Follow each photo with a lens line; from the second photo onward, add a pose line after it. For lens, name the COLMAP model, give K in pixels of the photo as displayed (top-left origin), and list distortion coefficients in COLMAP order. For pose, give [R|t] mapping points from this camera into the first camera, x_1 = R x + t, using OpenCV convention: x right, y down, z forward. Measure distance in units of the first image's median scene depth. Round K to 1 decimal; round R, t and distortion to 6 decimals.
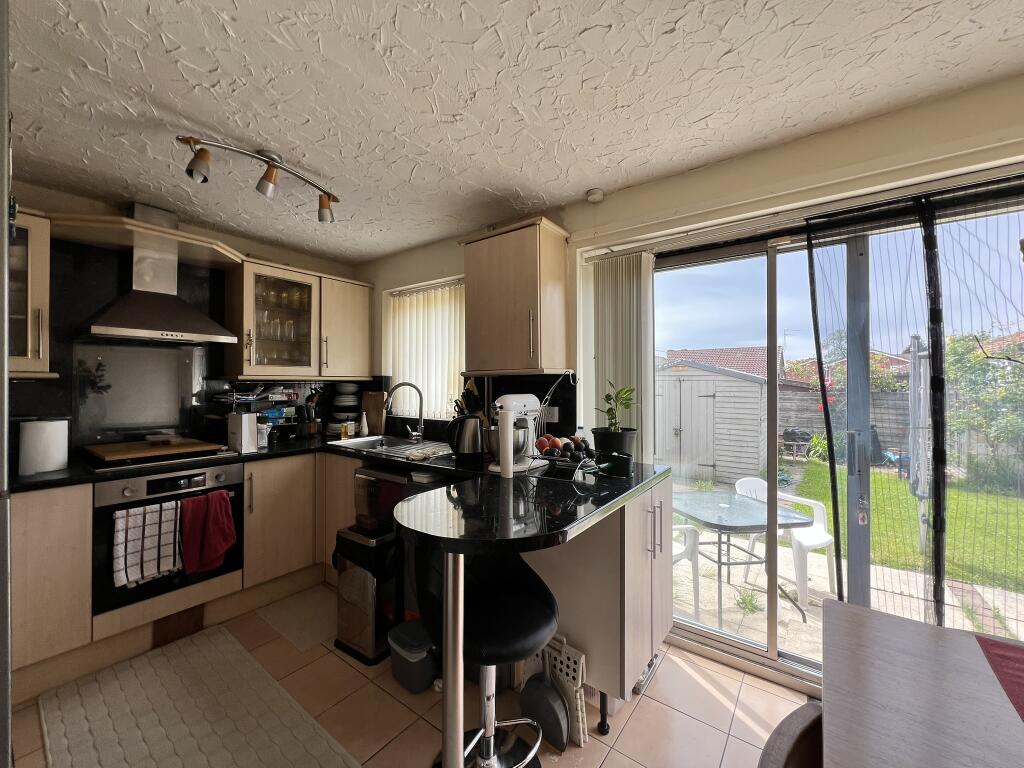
lens RADIAL K [[409.6, 0, 512.0], [0, 409.6, 384.0], [0, 0, 1]] dist [-0.001498, -0.000201]
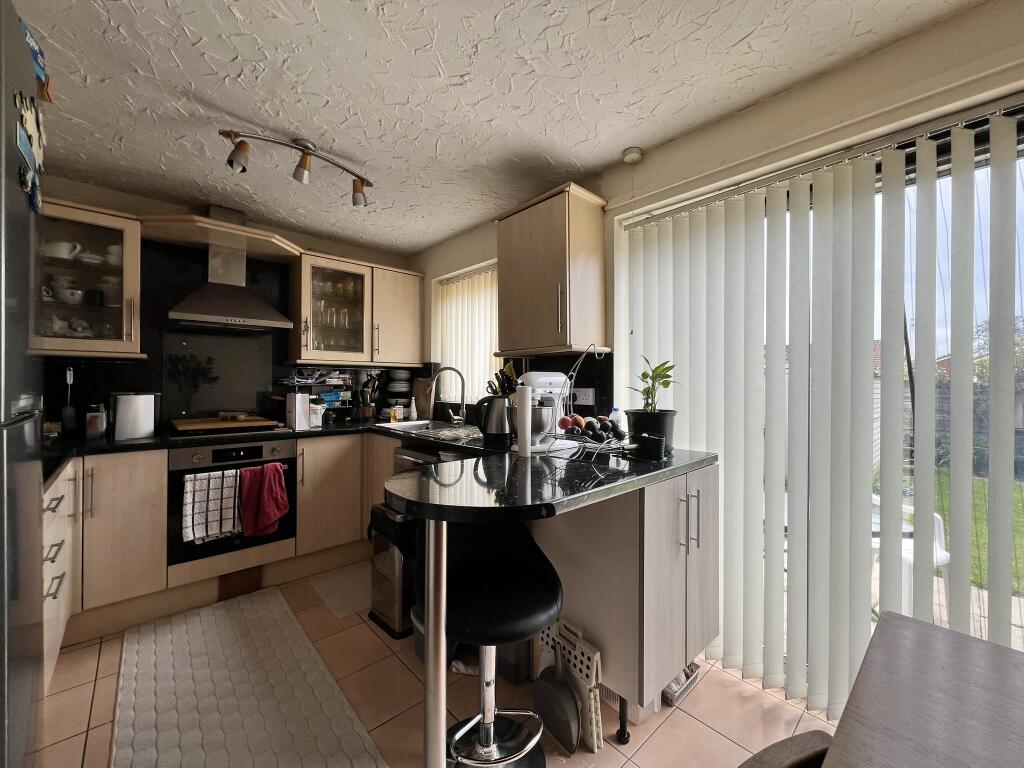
lens RADIAL K [[409.6, 0, 512.0], [0, 409.6, 384.0], [0, 0, 1]] dist [-0.001498, -0.000201]
pose [[0.981850, 0.002928, -0.189635, 0.121593], [-0.002895, 0.999996, 0.000453, 0.053087], [0.189635, 0.000104, 0.981855, 0.056752]]
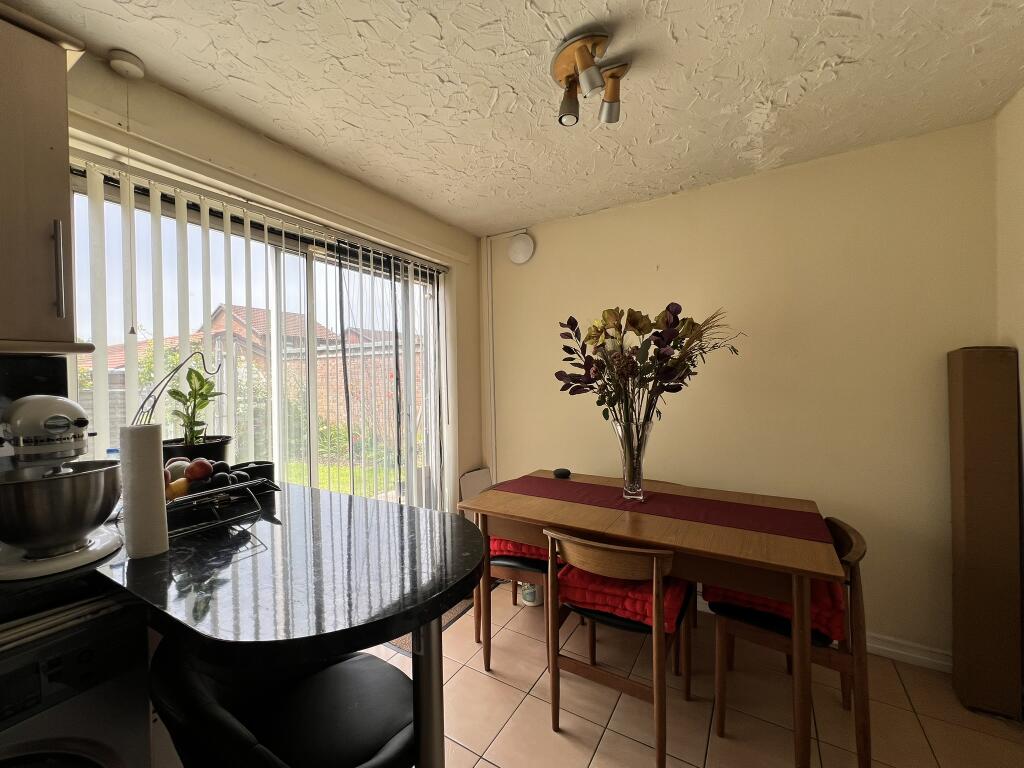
lens RADIAL K [[416.8, 0, 512.0], [0, 416.8, 384.0], [0, 0, 1]] dist [-0.000926, -0.000130]
pose [[-0.097450, -0.009932, 0.995191, -0.499499], [0.013727, 0.999842, 0.011323, 0.013193], [-0.995146, 0.014764, -0.097299, 0.534702]]
